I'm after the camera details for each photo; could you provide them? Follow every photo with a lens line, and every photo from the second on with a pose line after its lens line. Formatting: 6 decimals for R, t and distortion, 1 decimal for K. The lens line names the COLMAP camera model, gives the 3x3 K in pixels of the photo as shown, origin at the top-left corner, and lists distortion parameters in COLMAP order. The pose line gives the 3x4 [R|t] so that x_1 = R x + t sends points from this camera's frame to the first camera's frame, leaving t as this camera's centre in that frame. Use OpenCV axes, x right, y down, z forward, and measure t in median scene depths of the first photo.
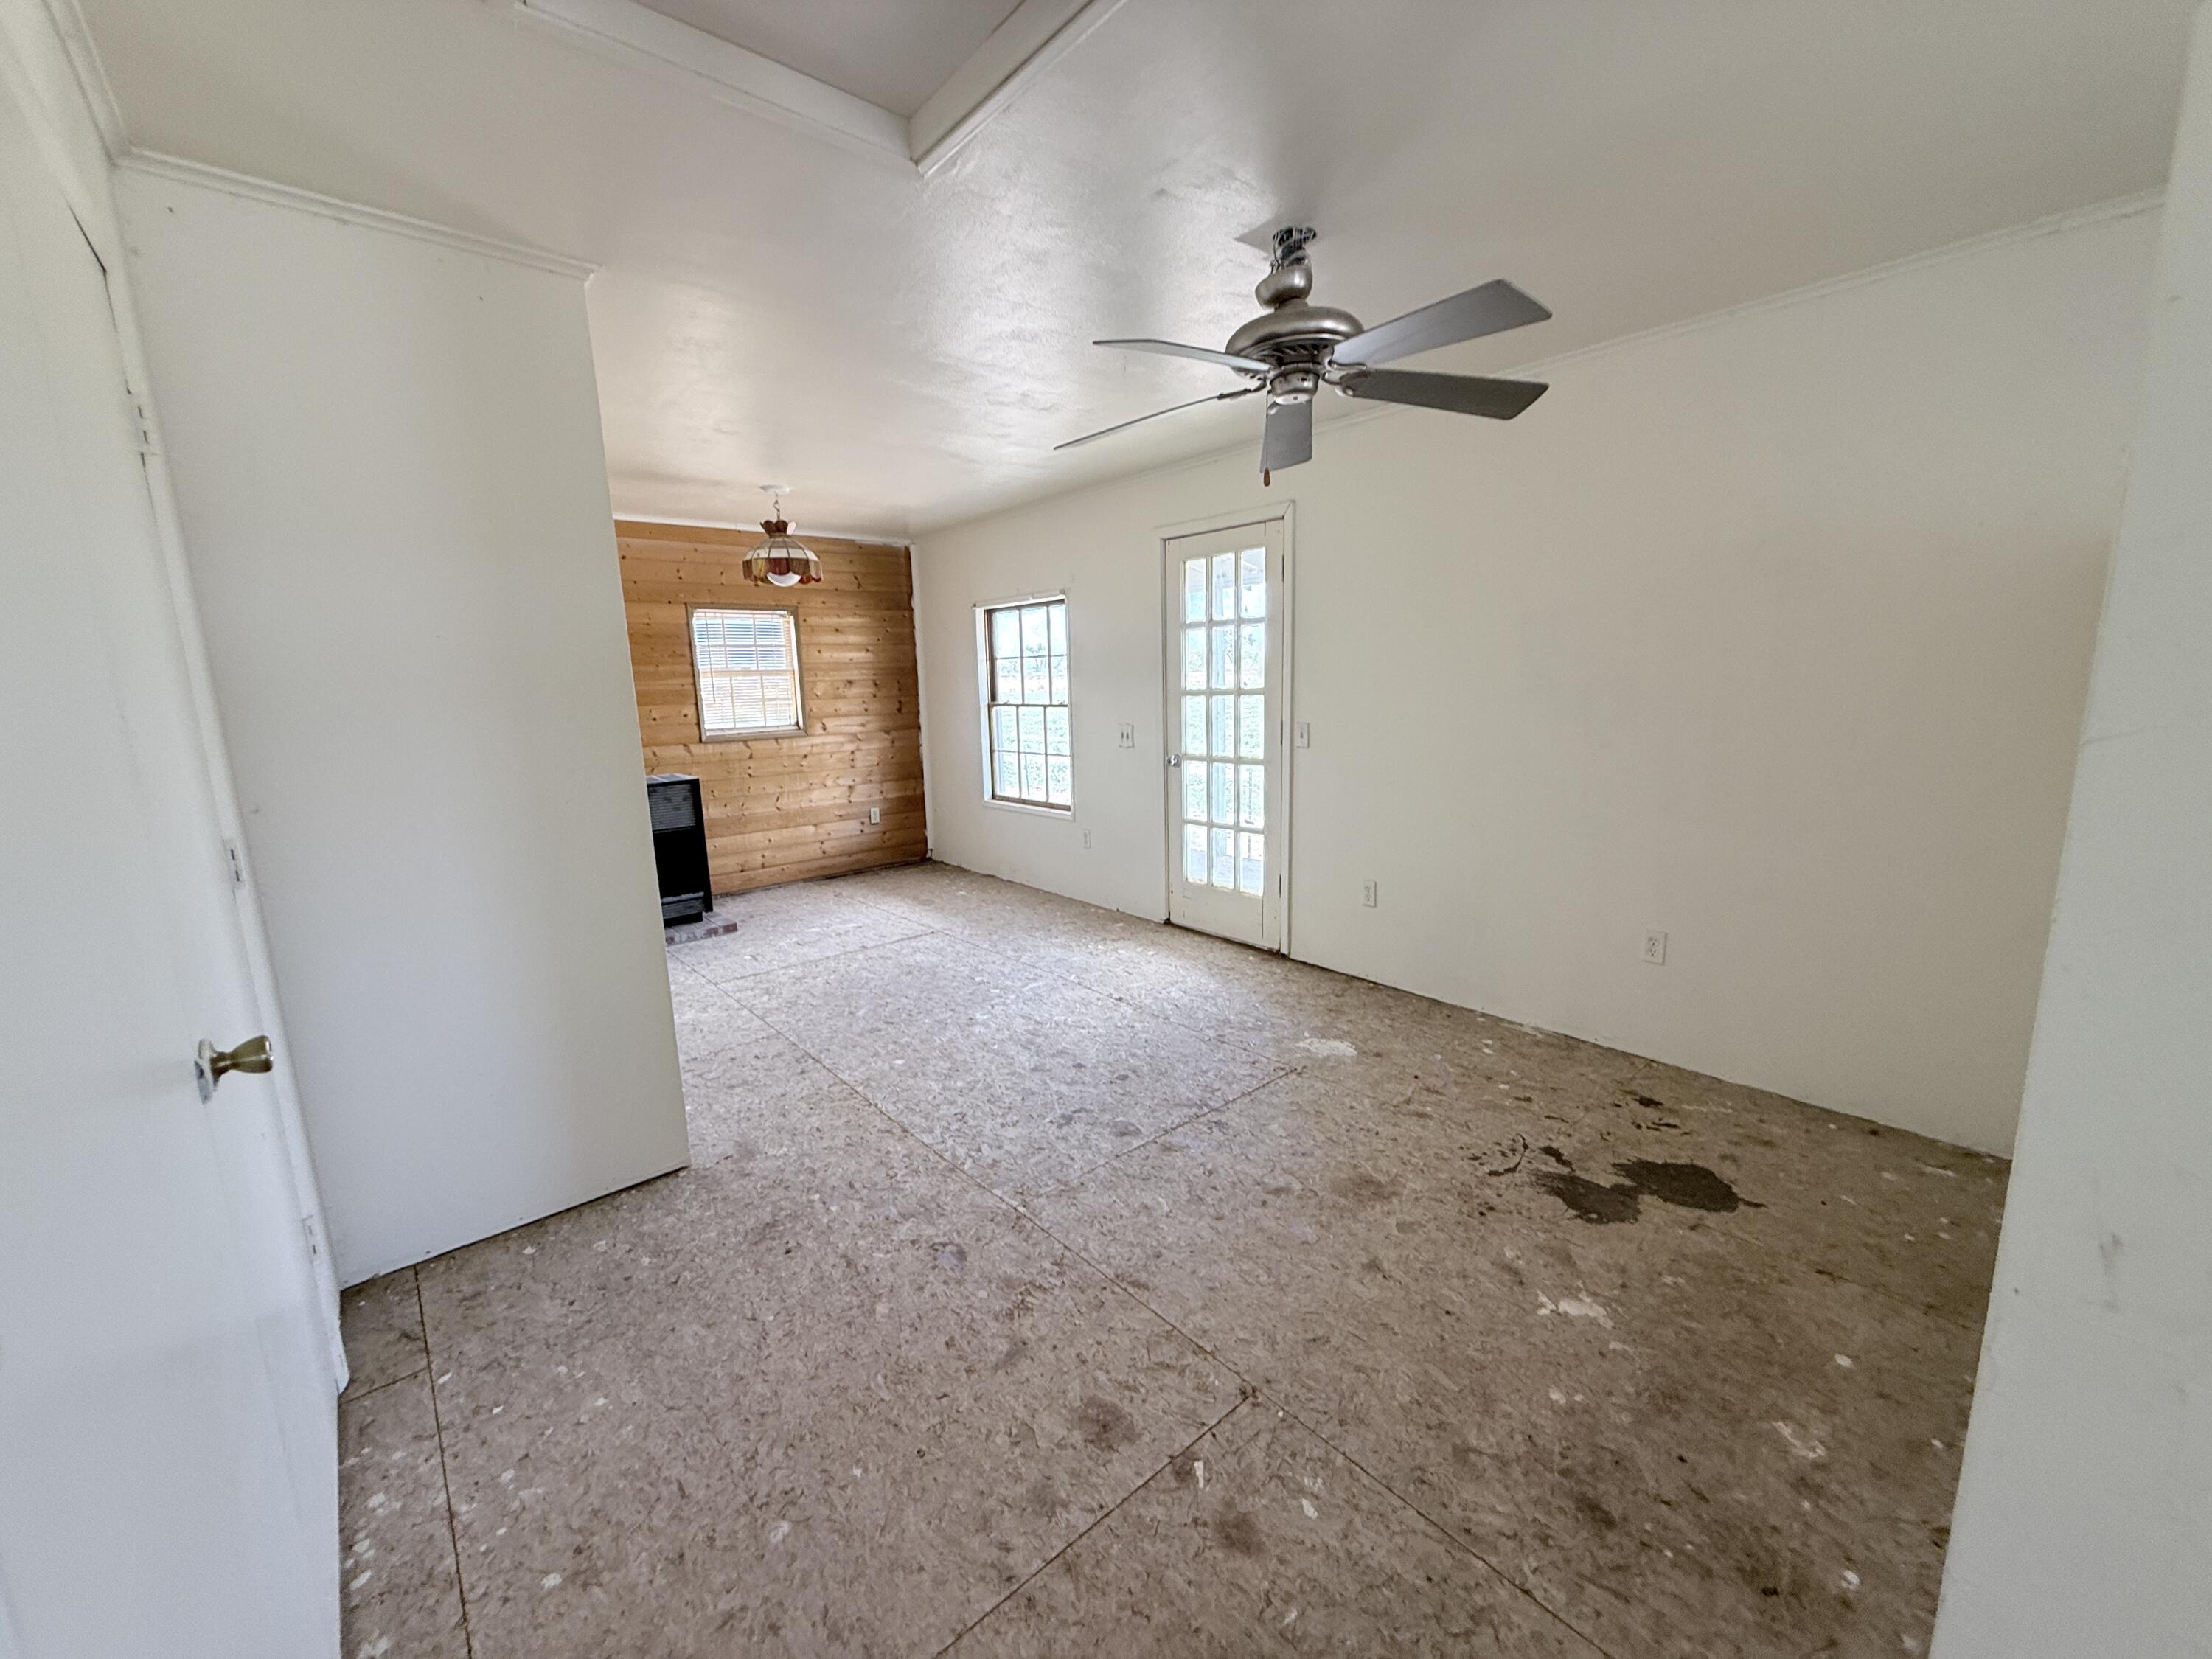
lens RADIAL K [[880.3, 0, 1106.0], [0, 880.3, 829.5], [0, 0, 1]] dist [0.001366, 0.000439]
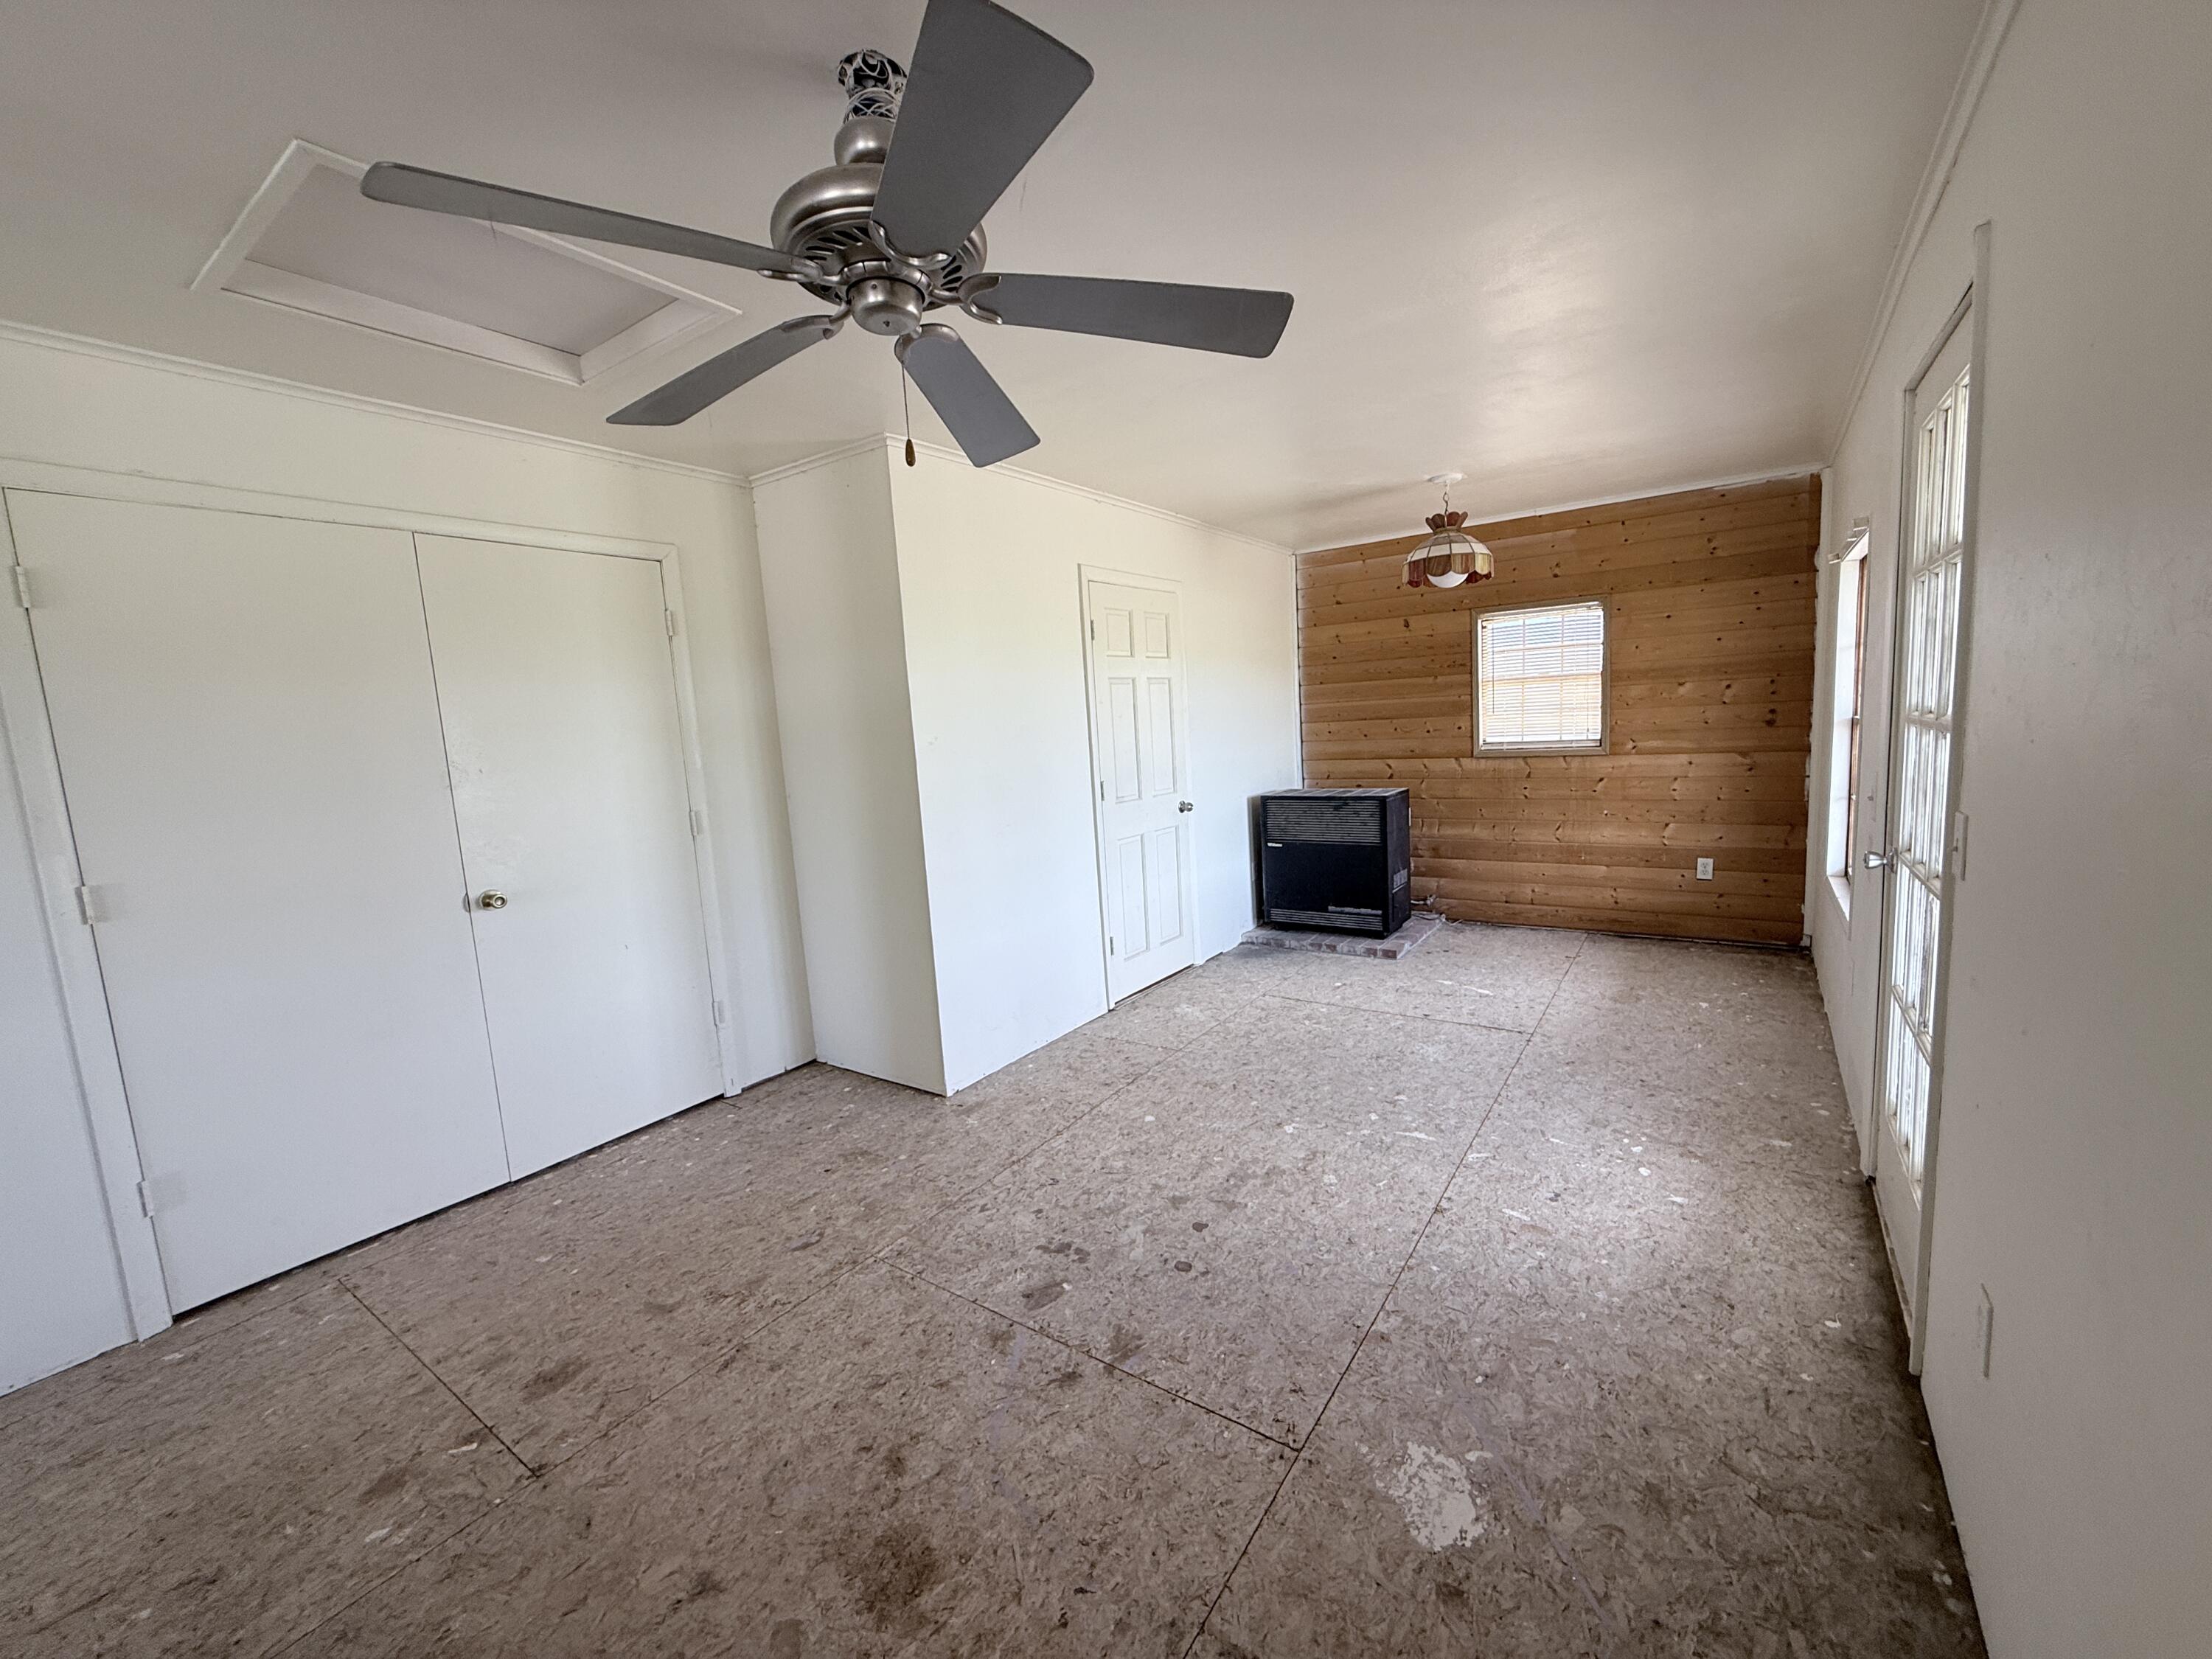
lens RADIAL K [[889.4, 0, 1106.0], [0, 889.4, 829.5], [0, 0, 1]] dist [0.000462, 0.000392]
pose [[0.245544, 0.135321, -0.959894, 0.434570], [-0.117093, 0.987099, 0.109204, -0.097299], [0.962288, 0.085582, 0.258221, 0.472786]]
